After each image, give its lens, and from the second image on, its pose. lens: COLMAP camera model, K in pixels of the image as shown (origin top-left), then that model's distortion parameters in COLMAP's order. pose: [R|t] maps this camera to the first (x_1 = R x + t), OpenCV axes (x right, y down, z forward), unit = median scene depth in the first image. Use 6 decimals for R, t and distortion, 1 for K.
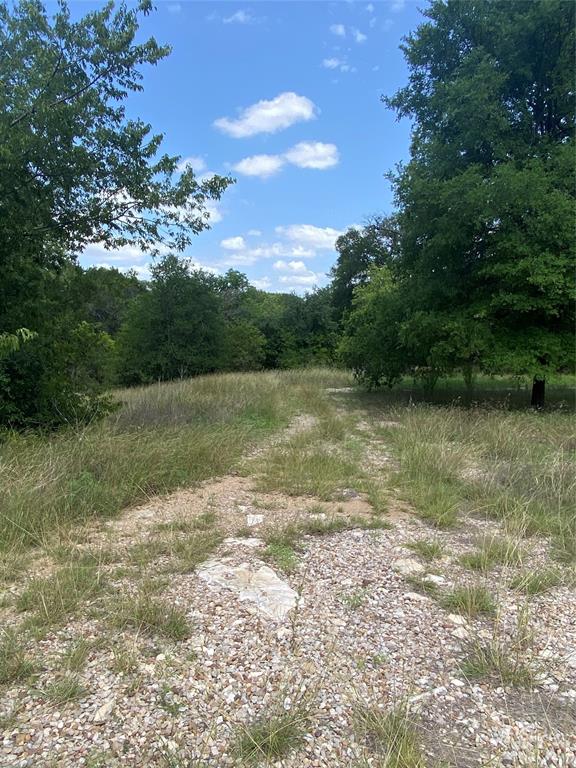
lens RADIAL K [[544.5, 0, 285.5], [0, 544.5, 386.8], [0, 0, 1]] dist [0.055757, -0.075956]
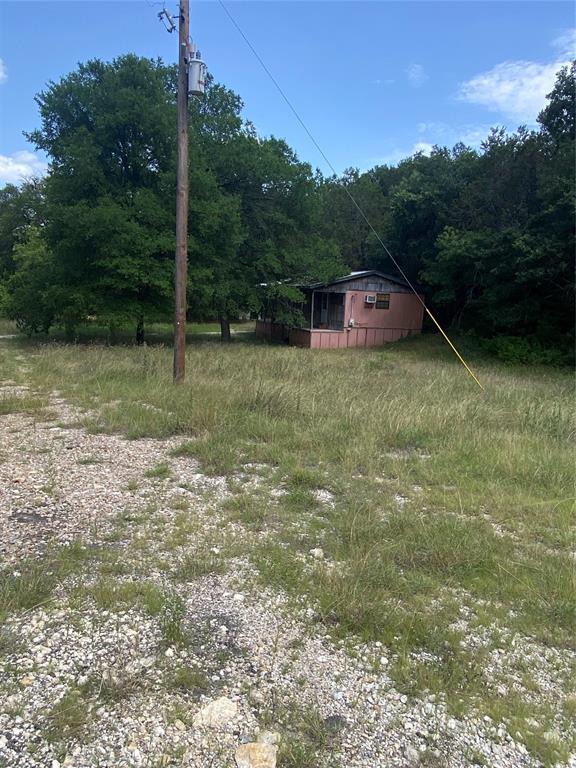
lens RADIAL K [[563.8, 0, 288.0], [0, 563.8, 384.0], [0, 0, 1]] dist [0.010437, 0.003974]
pose [[0.849169, -0.058316, 0.524892, -0.116121], [0.010928, 0.995612, 0.092934, 0.003807], [-0.528009, -0.073181, 0.846080, -1.478308]]
